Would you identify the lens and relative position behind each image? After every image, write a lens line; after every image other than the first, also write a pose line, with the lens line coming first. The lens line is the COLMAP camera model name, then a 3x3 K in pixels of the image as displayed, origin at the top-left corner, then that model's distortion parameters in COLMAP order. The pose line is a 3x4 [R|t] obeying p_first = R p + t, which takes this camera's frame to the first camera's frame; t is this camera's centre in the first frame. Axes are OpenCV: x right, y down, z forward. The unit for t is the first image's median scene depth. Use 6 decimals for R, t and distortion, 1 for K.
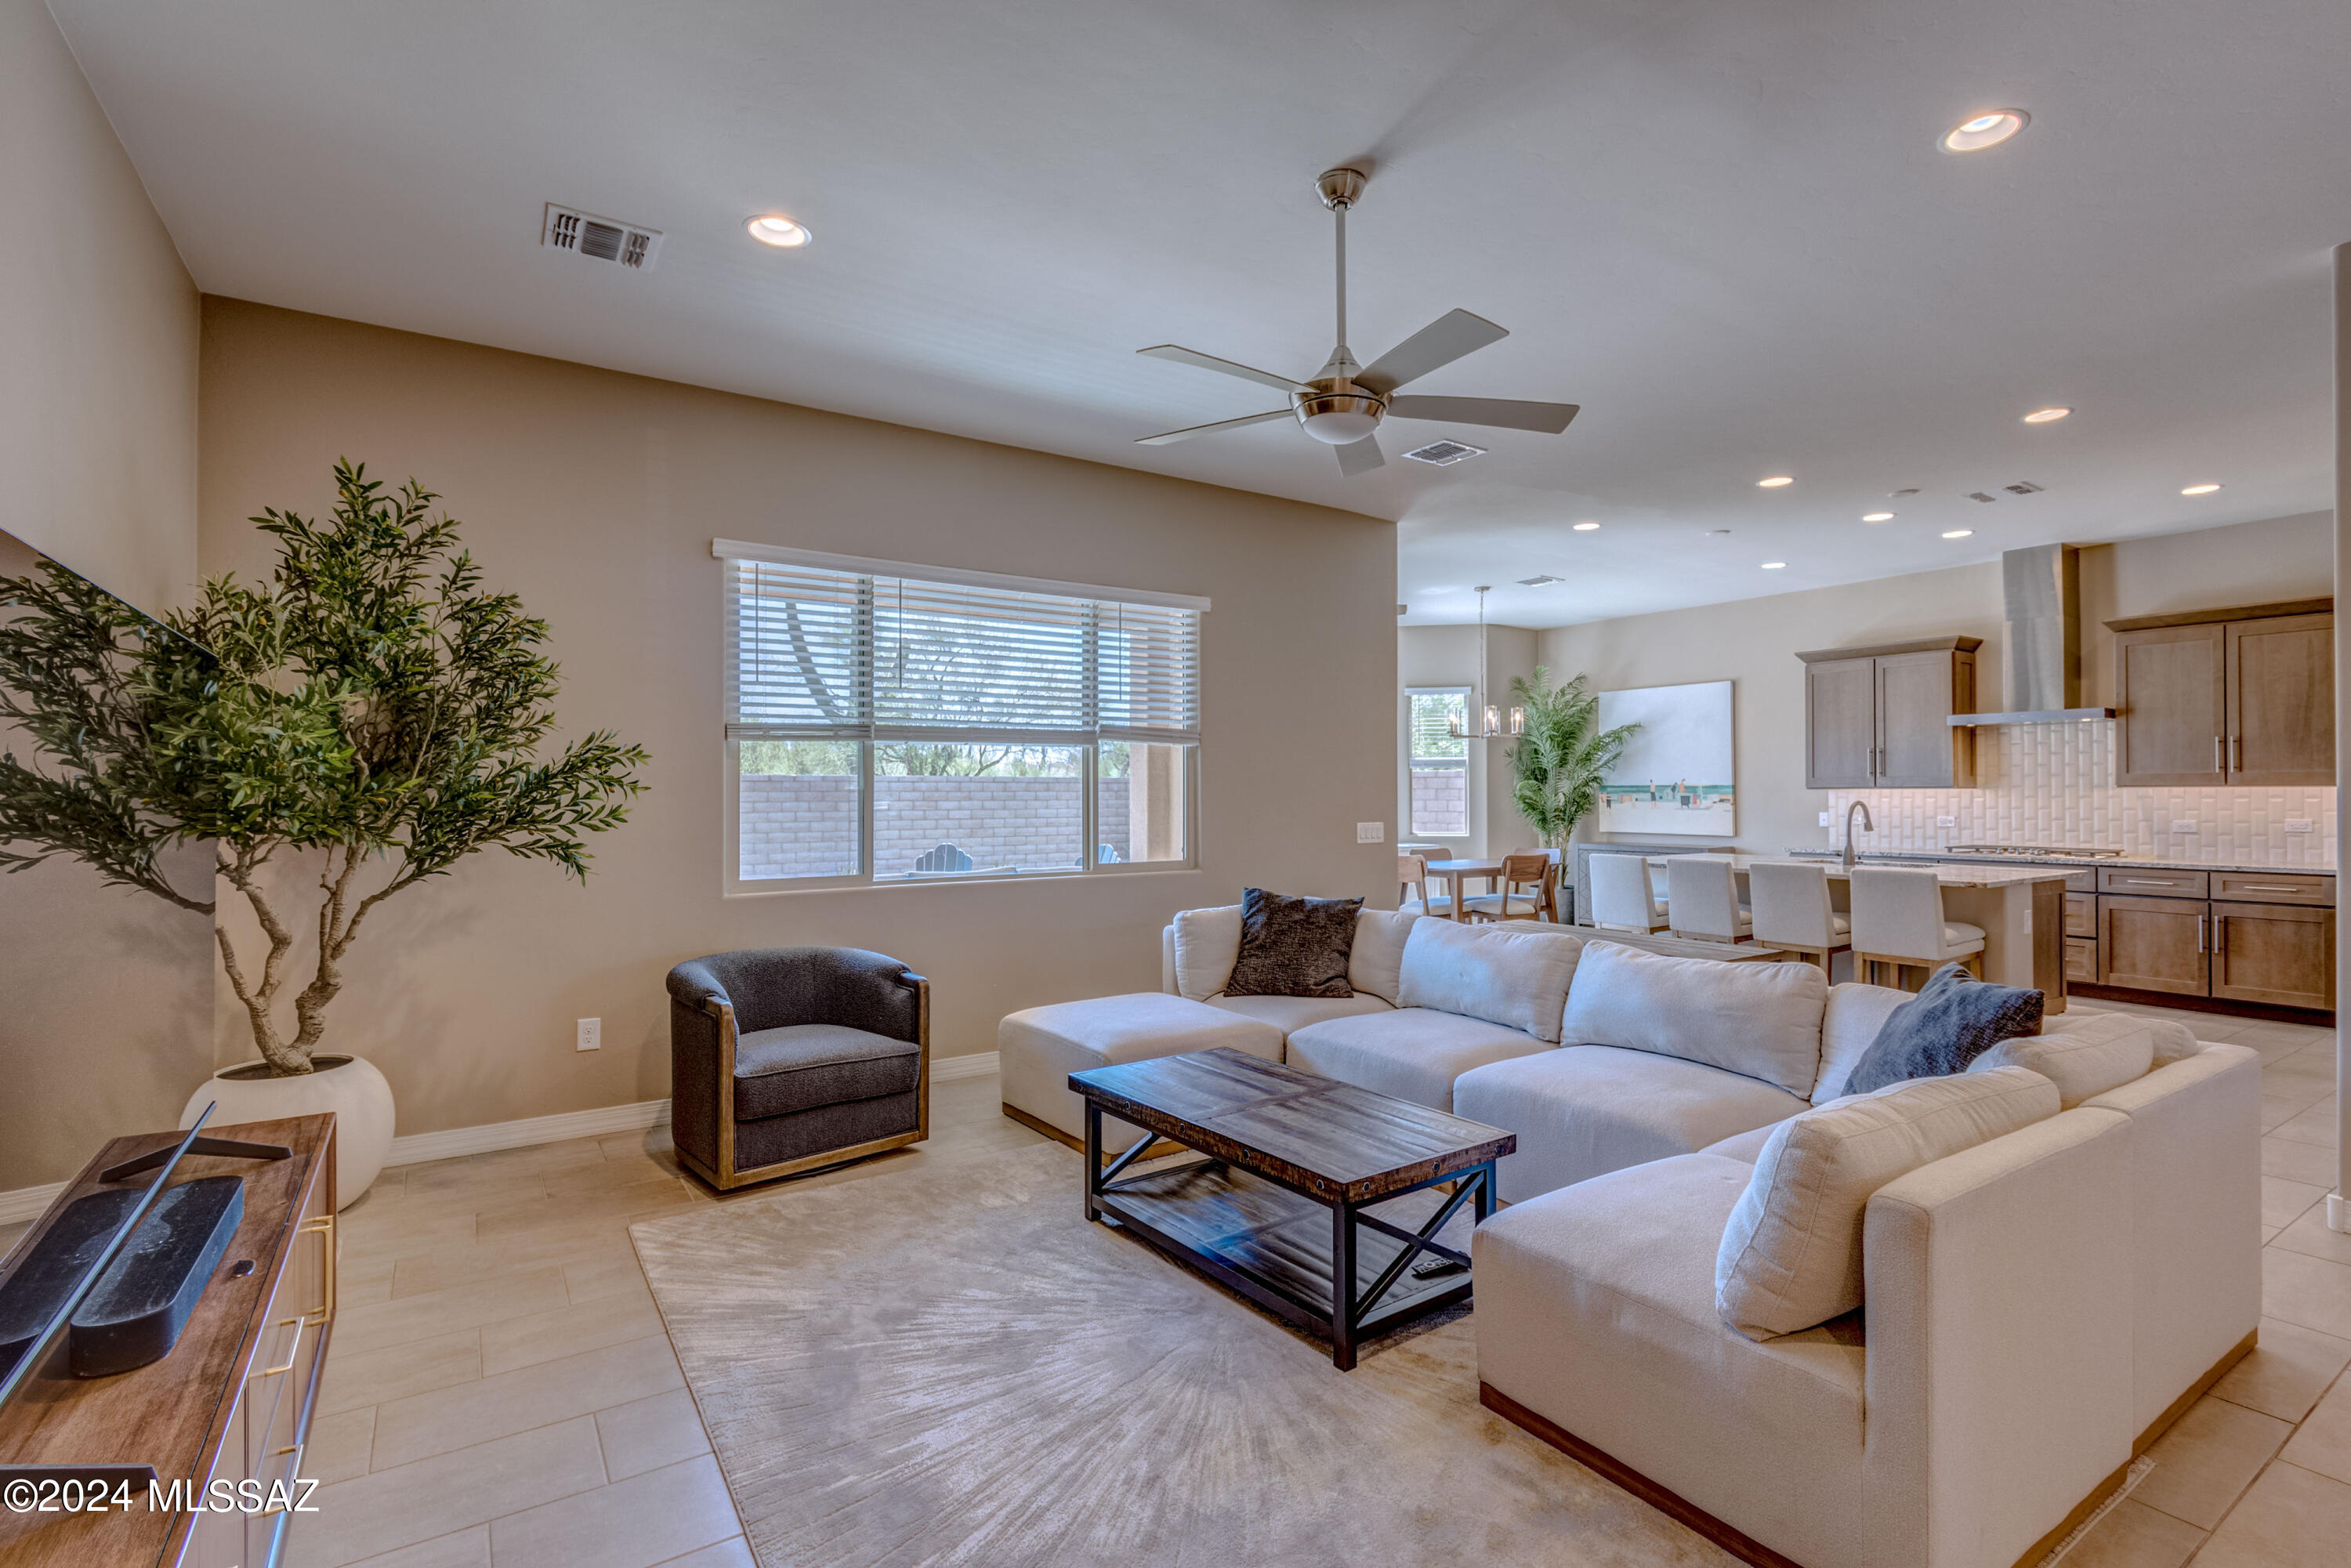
lens RADIAL K [[1091.3, 0, 1206.4], [0, 1091.3, 787.8], [0, 0, 1]] dist [0.011880, -0.010870]
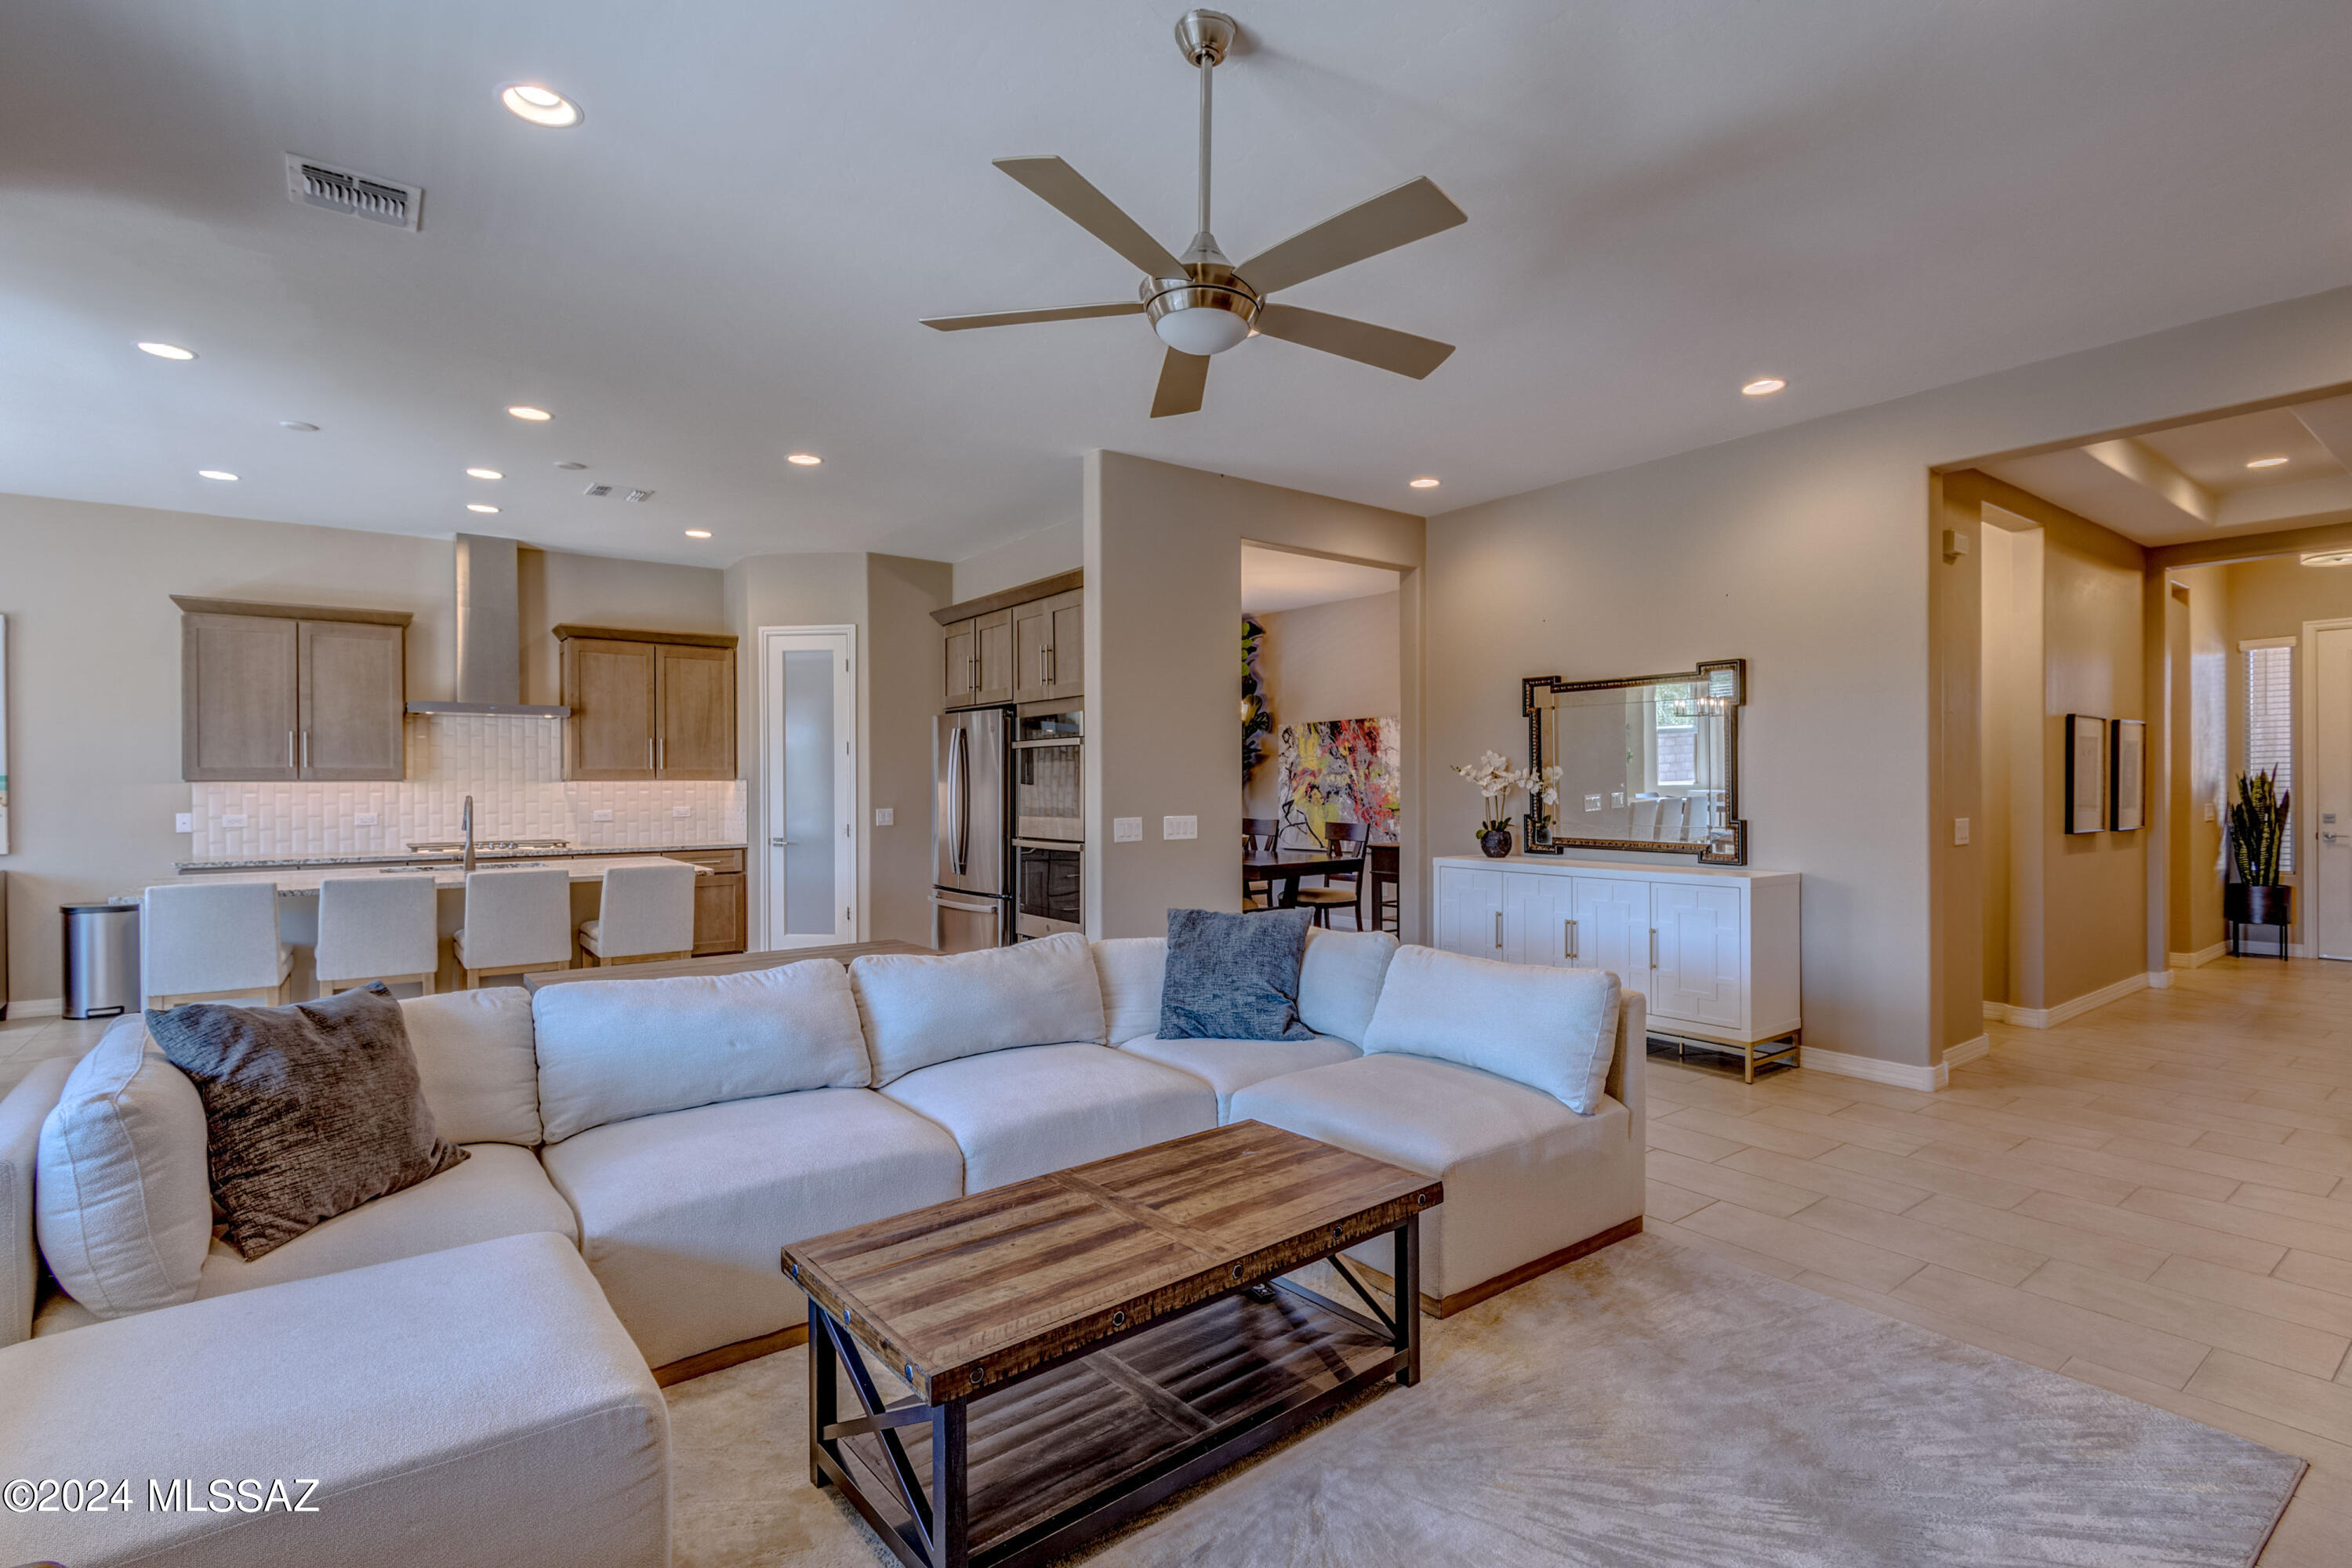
lens RADIAL K [[1096.9, 0, 1210.6], [0, 1096.9, 789.8], [0, 0, 1]] dist [0.009691, -0.010922]
pose [[-0.072842, -0.002764, 0.997340, -0.268042], [-0.000813, 0.999996, 0.002712, 0.004364], [-0.997343, -0.000613, -0.072844, 0.410562]]
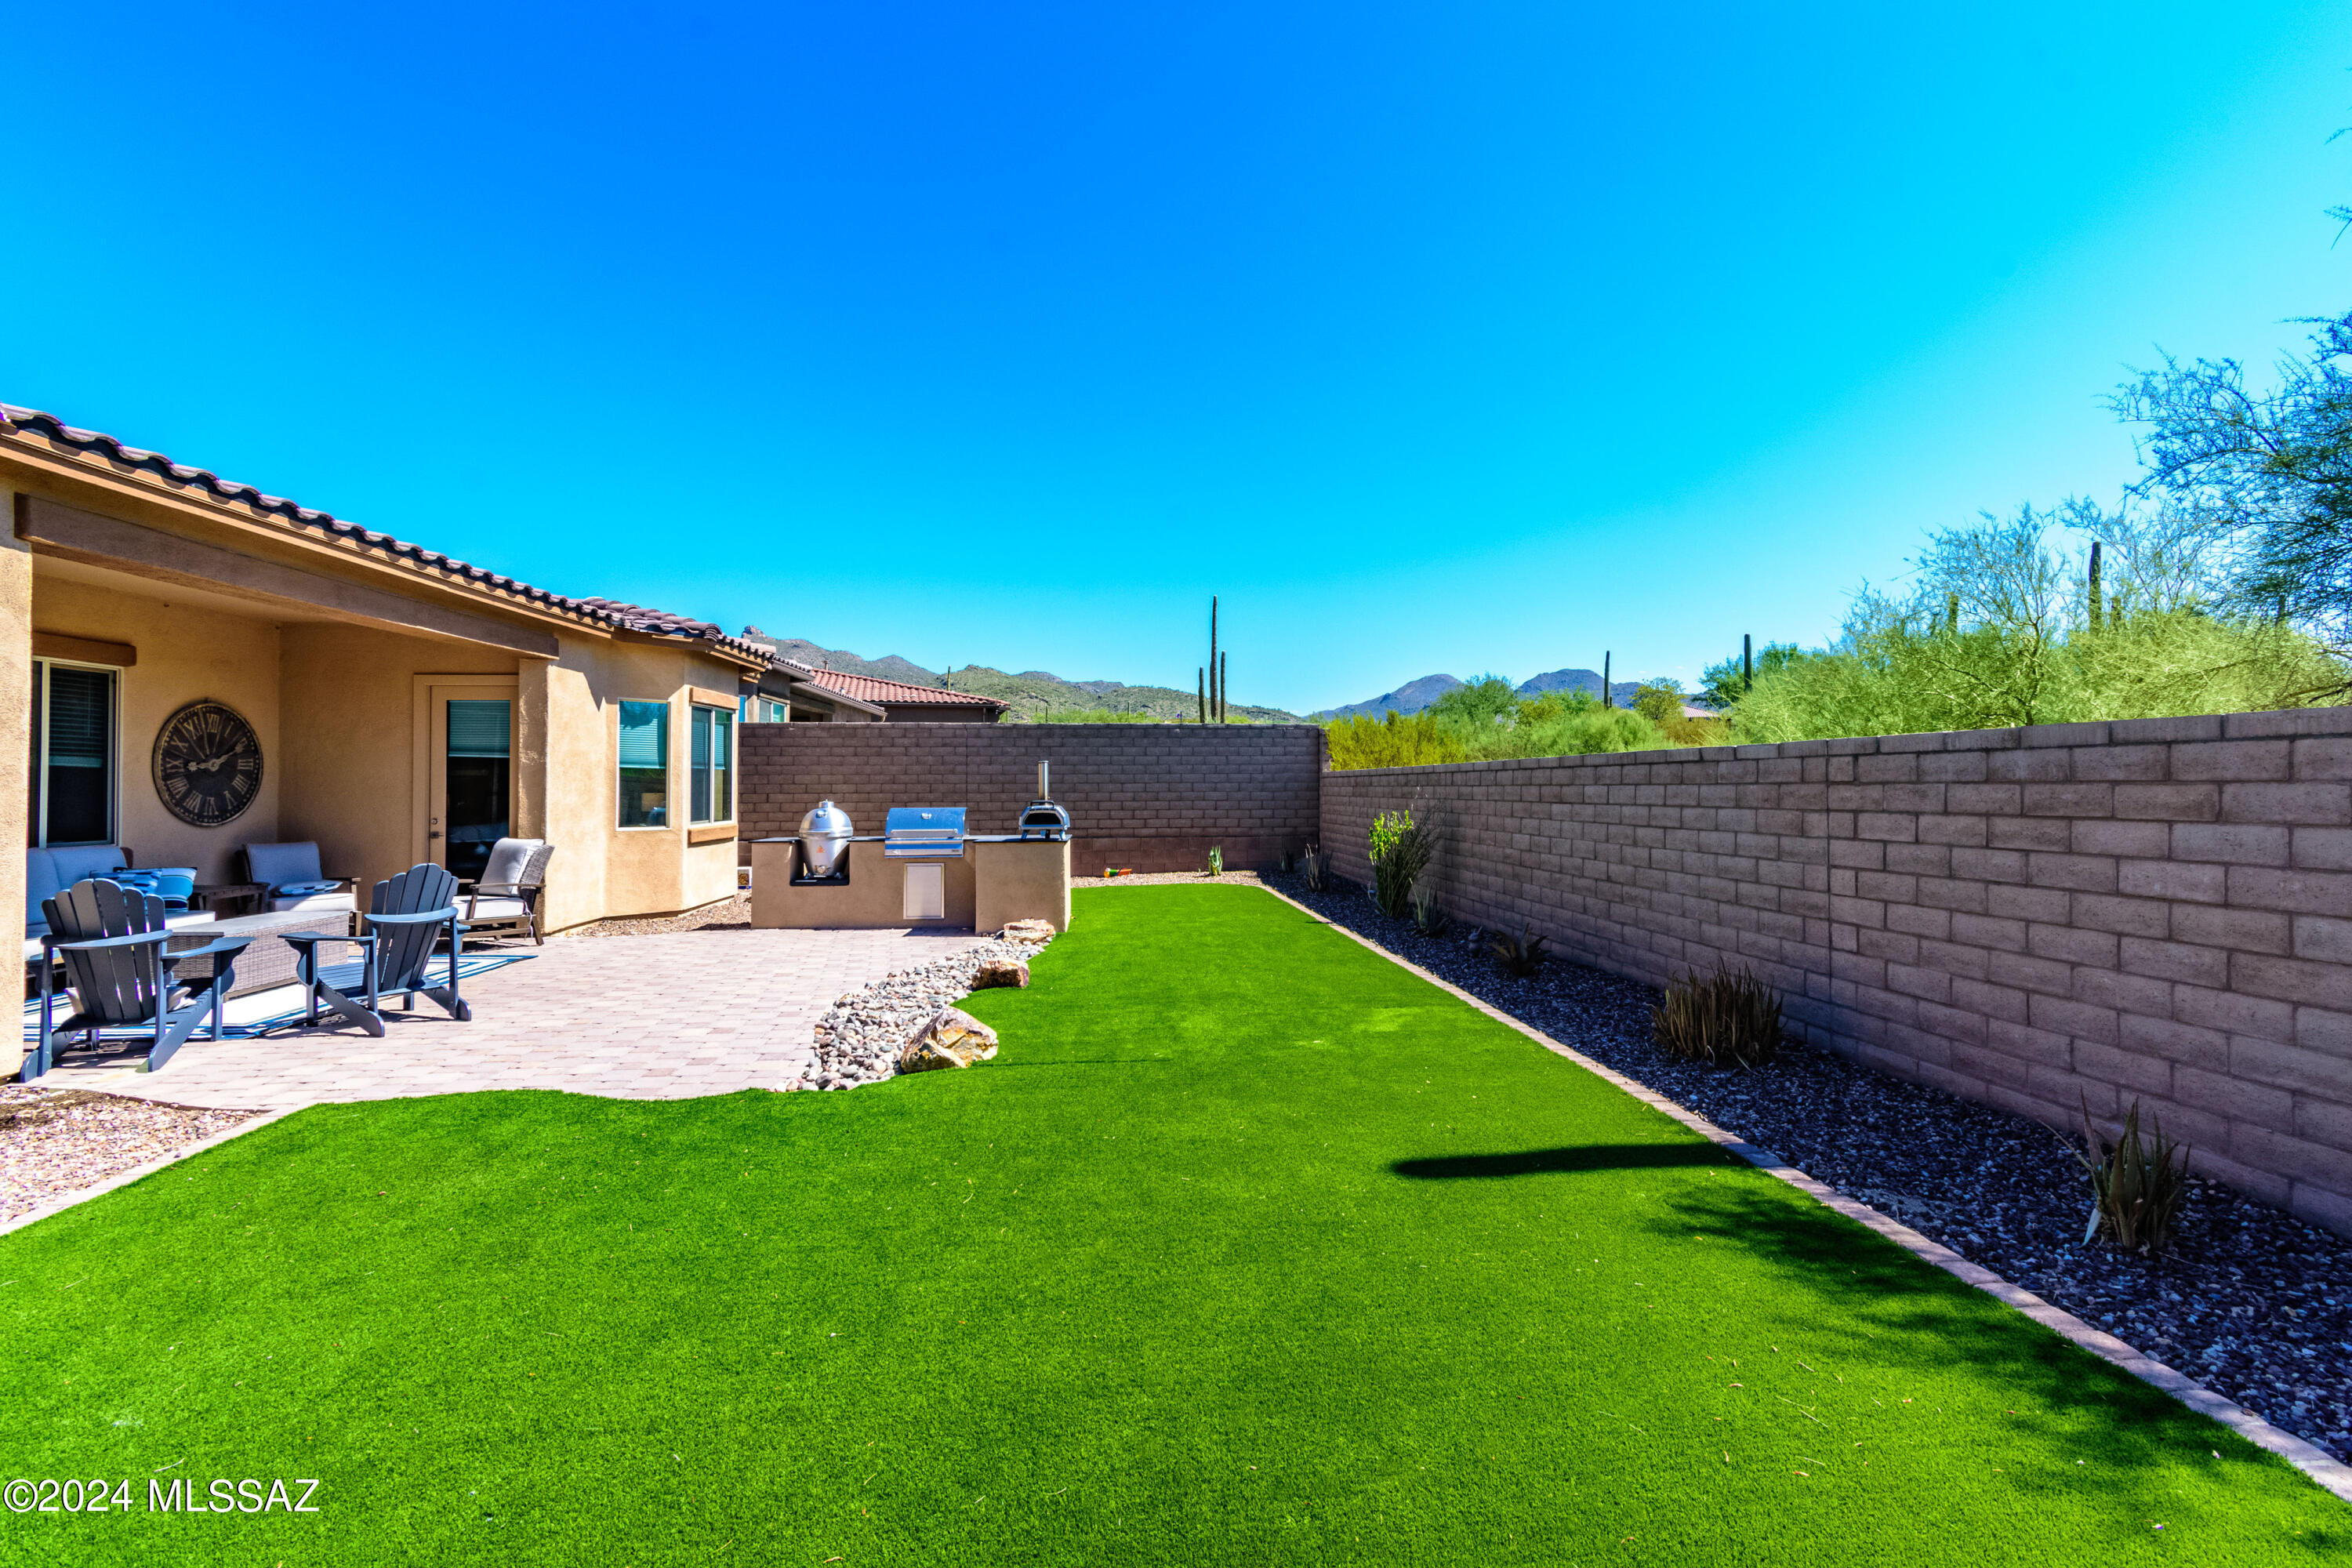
lens RADIAL K [[1028.1, 0, 1207.3], [0, 1028.1, 772.2], [0, 0, 1]] dist [0.002327, -0.000730]
pose [[-0.471543, -0.008124, -0.881806, 0.151658], [0.010342, 0.999838, -0.014741, 0.005407], [0.881782, -0.016070, -0.471382, 2.141330]]
